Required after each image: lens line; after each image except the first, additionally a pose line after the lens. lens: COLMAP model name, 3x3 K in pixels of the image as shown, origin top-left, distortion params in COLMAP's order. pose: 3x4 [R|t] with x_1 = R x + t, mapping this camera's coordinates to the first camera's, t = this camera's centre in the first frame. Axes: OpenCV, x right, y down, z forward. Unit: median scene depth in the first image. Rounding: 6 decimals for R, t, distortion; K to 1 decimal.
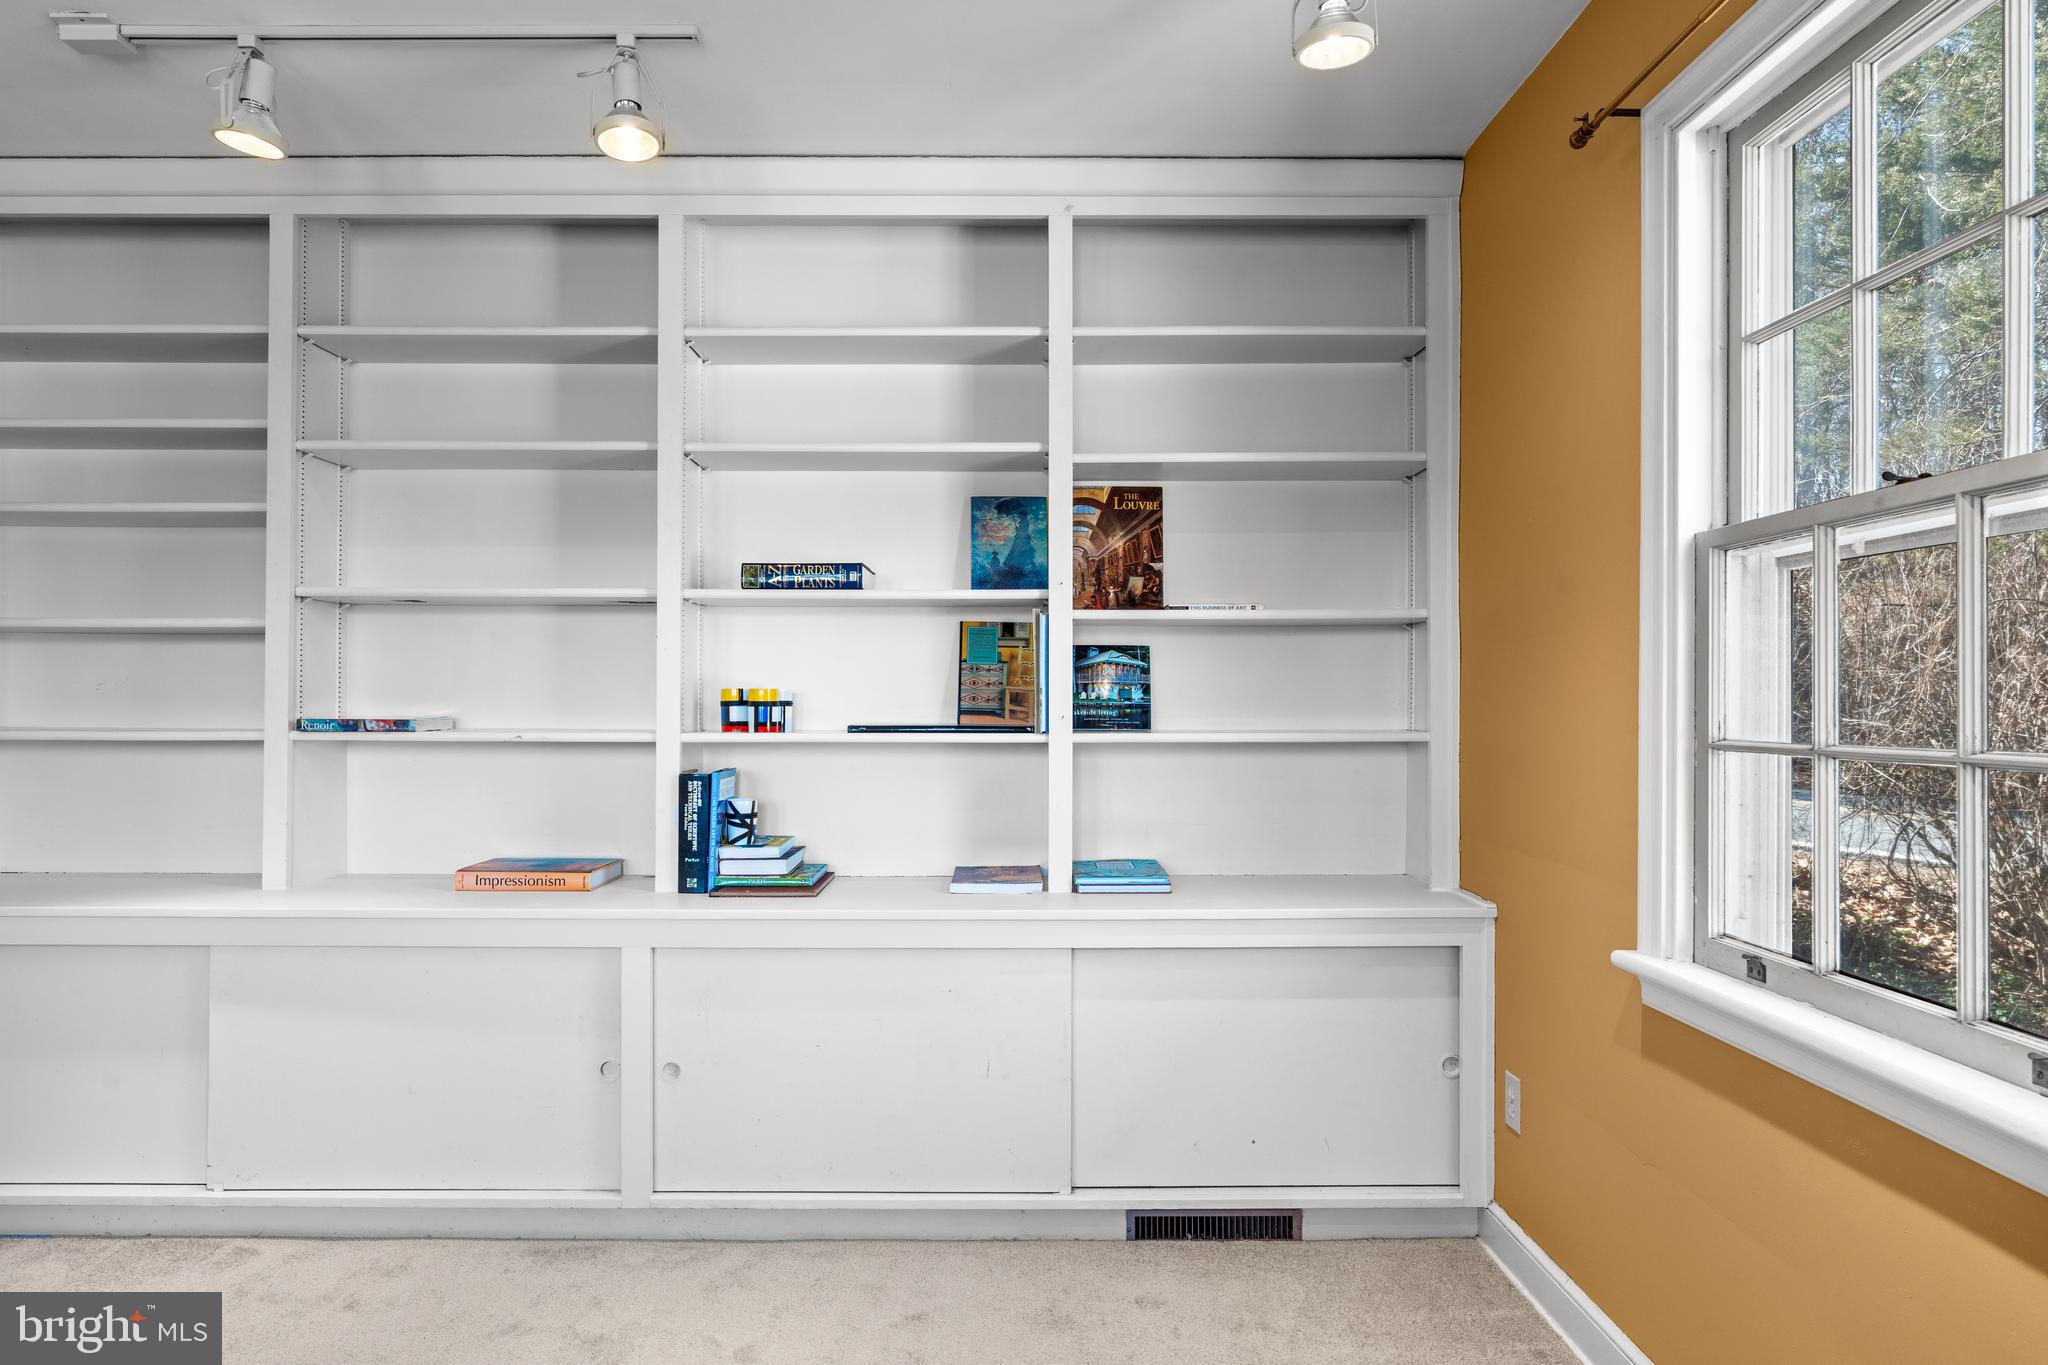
lens RADIAL K [[1176.8, 0, 1021.4], [0, 1176.8, 691.1], [0, 0, 1]] dist [-0.006761, 0.002696]
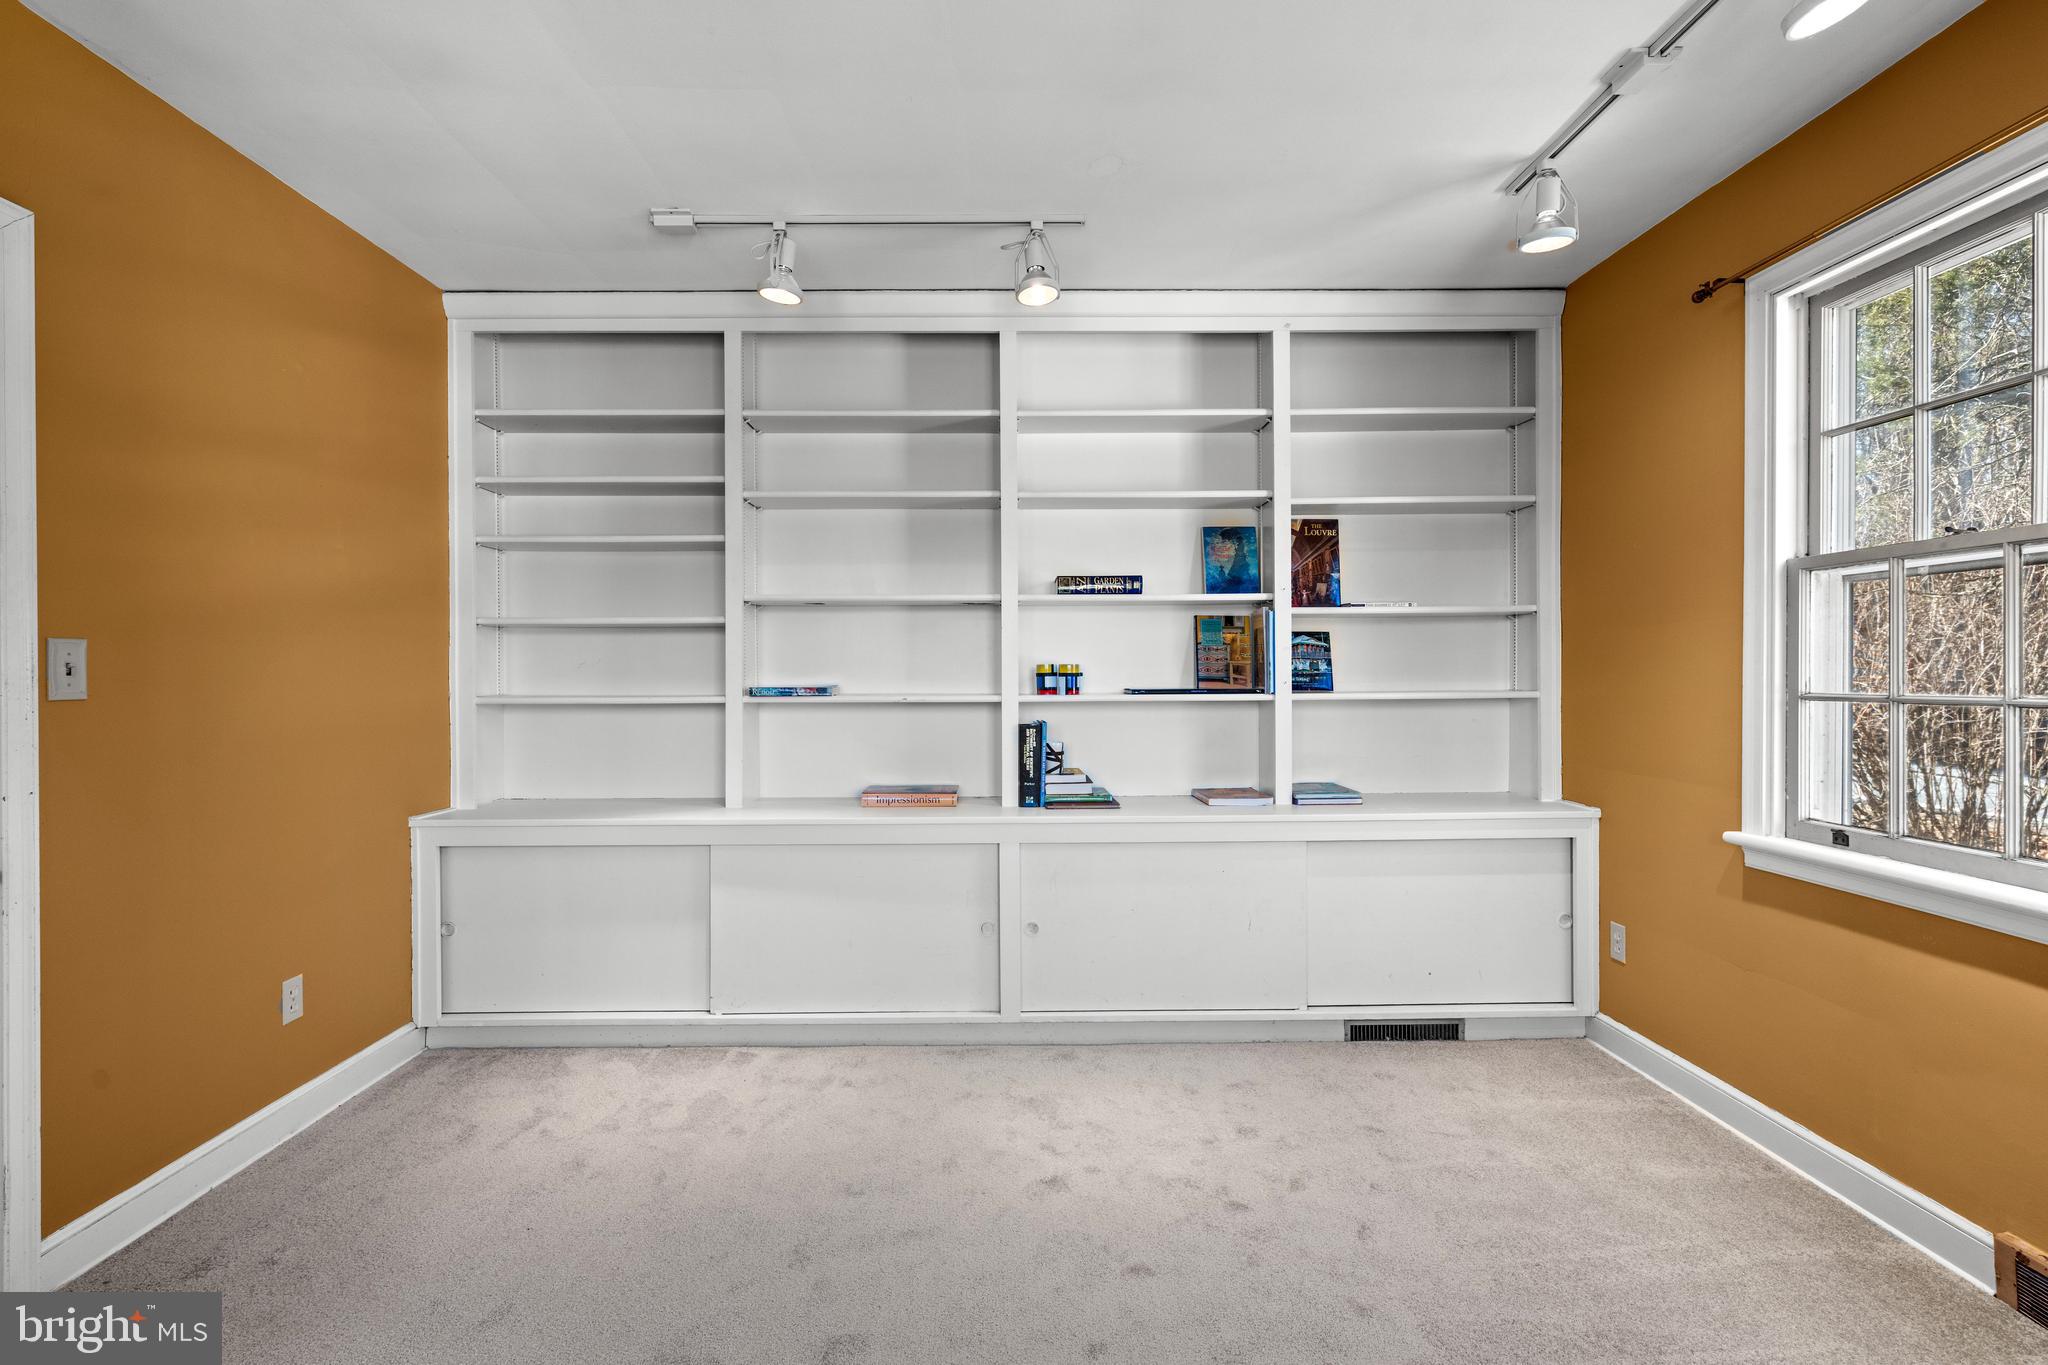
lens RADIAL K [[968.0, 0, 1023.9], [0, 968.0, 675.6], [0, 0, 1]] dist [-0.000197, 0.000549]
pose [[0.999938, -0.007164, 0.008554, -0.311904], [0.007057, 0.999898, 0.012438, -0.003289], [-0.008642, -0.012376, 0.999886, -0.187054]]
